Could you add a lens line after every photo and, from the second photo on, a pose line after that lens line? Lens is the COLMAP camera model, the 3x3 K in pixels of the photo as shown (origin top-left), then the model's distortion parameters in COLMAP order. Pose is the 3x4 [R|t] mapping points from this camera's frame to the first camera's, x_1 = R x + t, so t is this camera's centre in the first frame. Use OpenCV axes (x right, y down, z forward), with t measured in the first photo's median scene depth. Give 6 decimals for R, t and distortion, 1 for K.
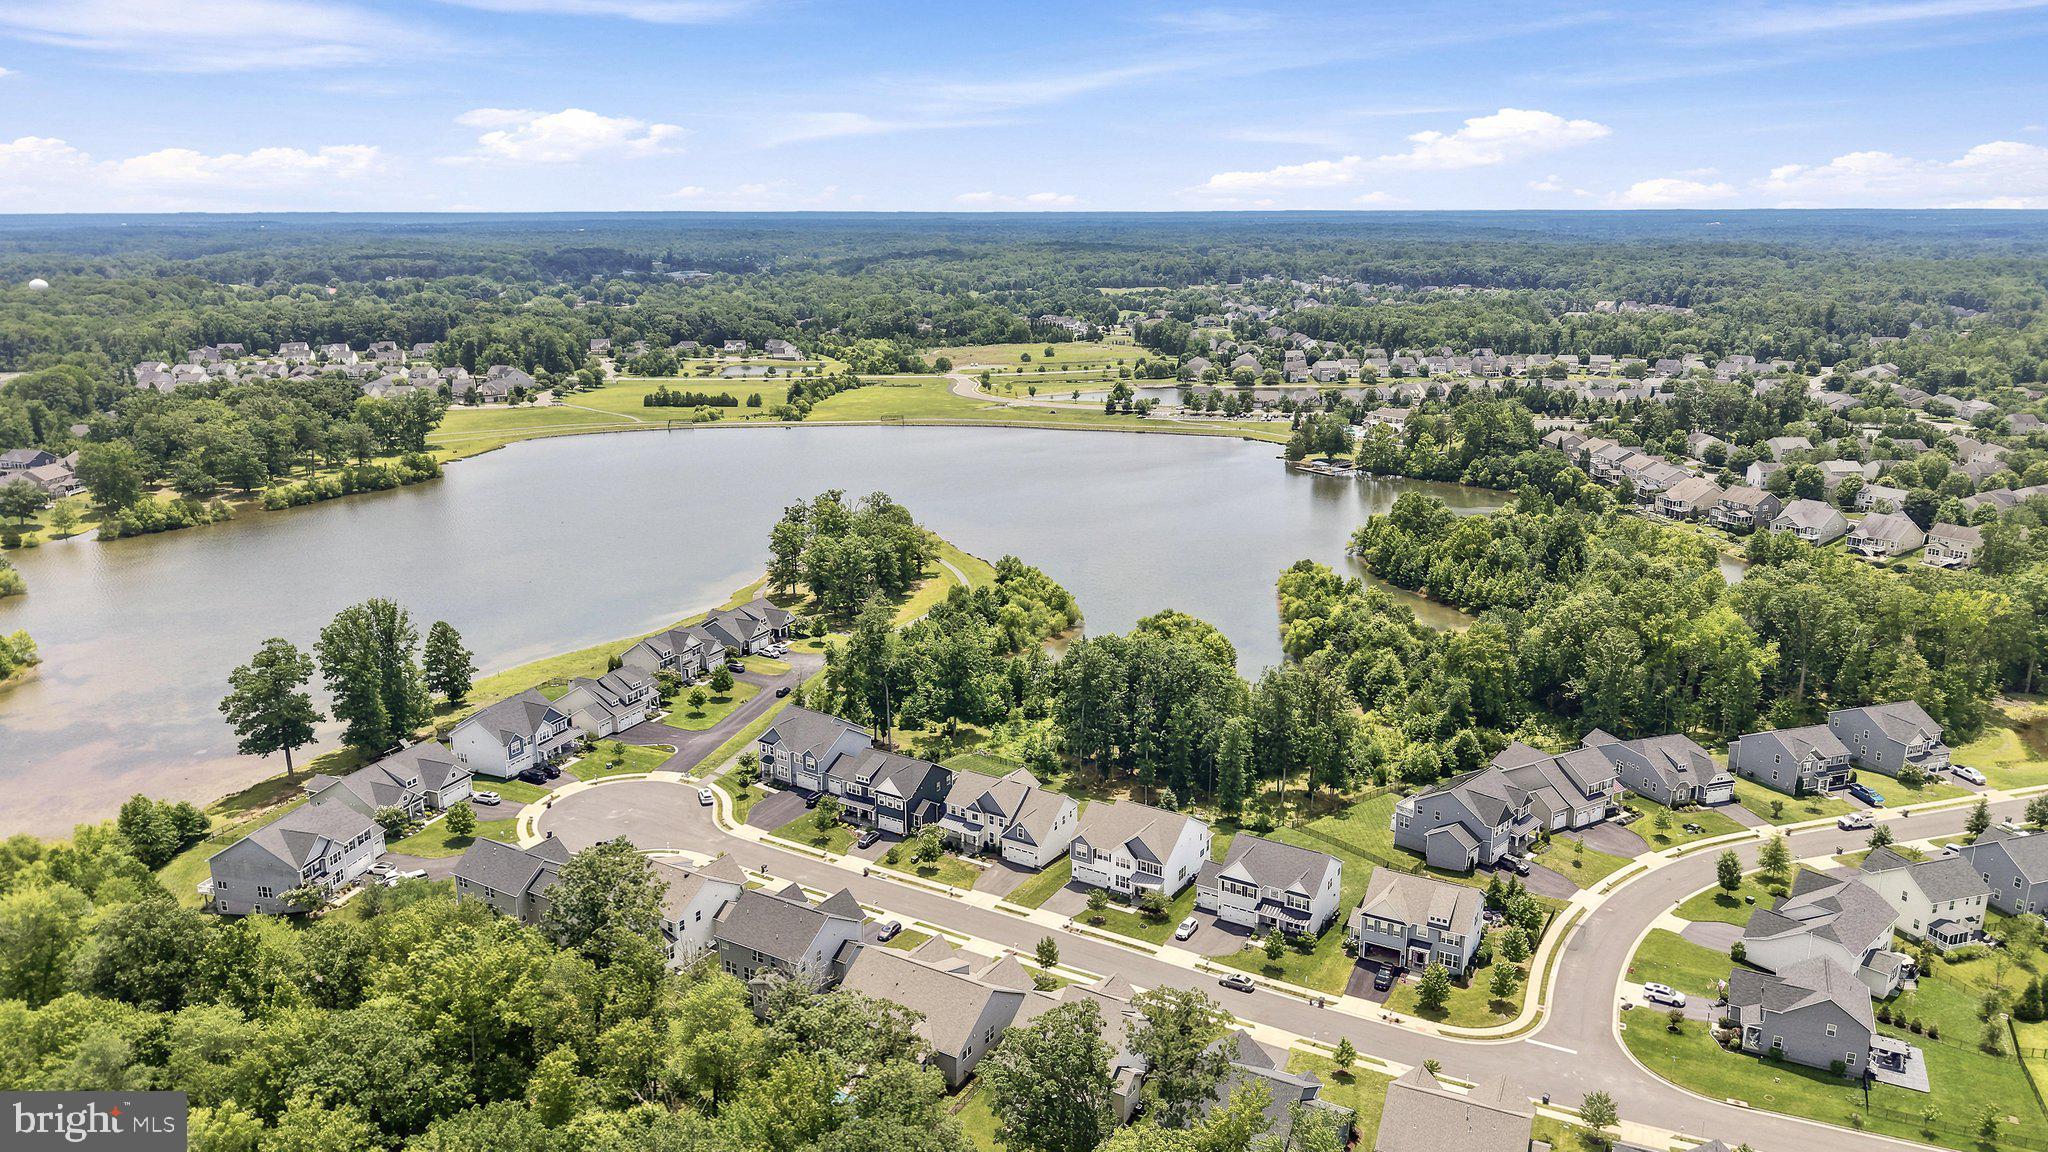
lens RADIAL K [[1397.8, 0, 1024.0], [0, 1397.8, 576.0], [0, 0, 1]] dist [0.007107, -0.001695]
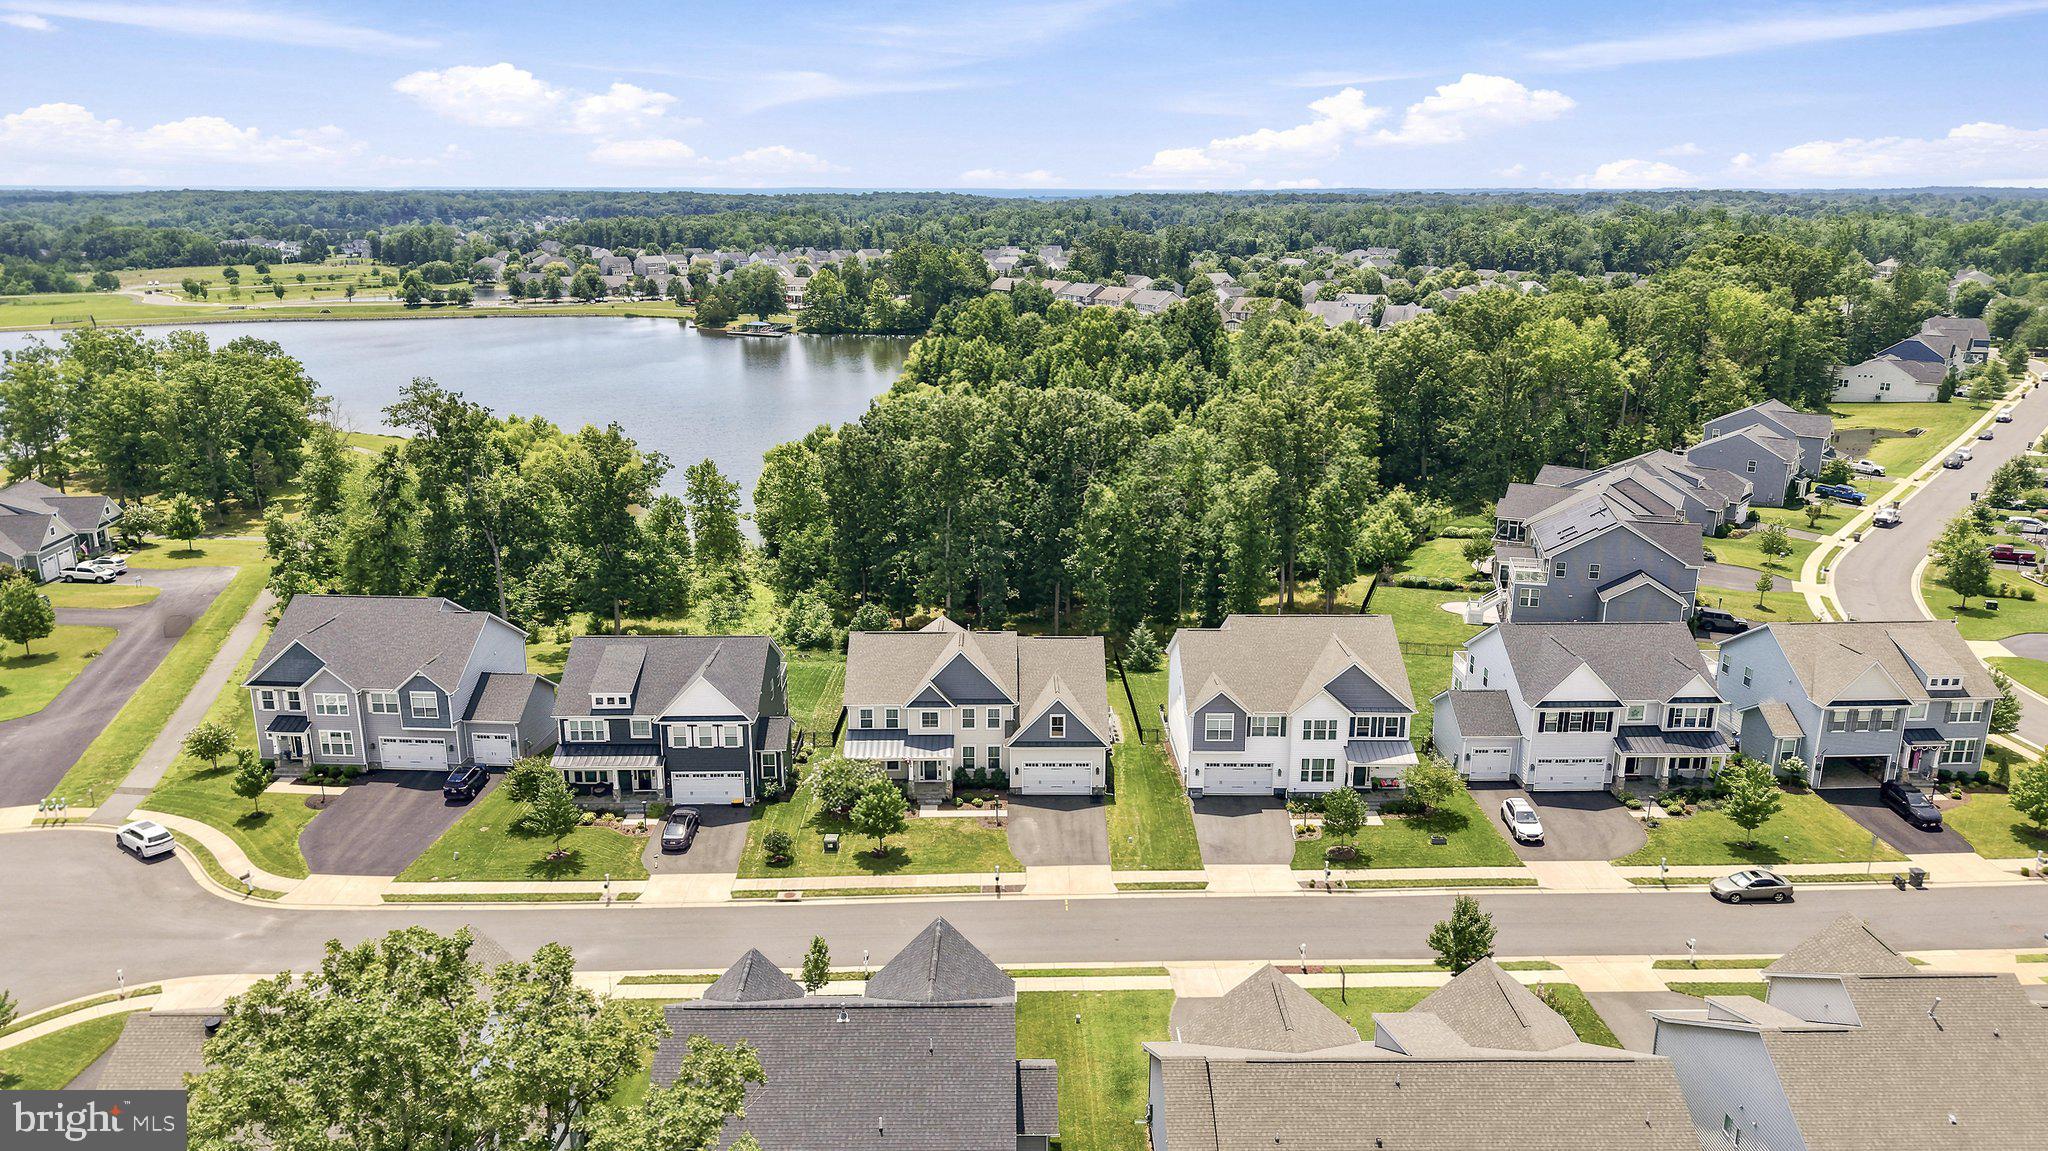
lens RADIAL K [[1397.8, 0, 1024.0], [0, 1397.8, 575.5], [0, 0, 1]] dist [0.007107, -0.001695]
pose [[0.840631, -0.136699, 0.524074, -0.226395], [0.133101, 0.990091, 0.044755, 0.105585], [-0.524999, 0.032132, 0.850496, 0.574428]]
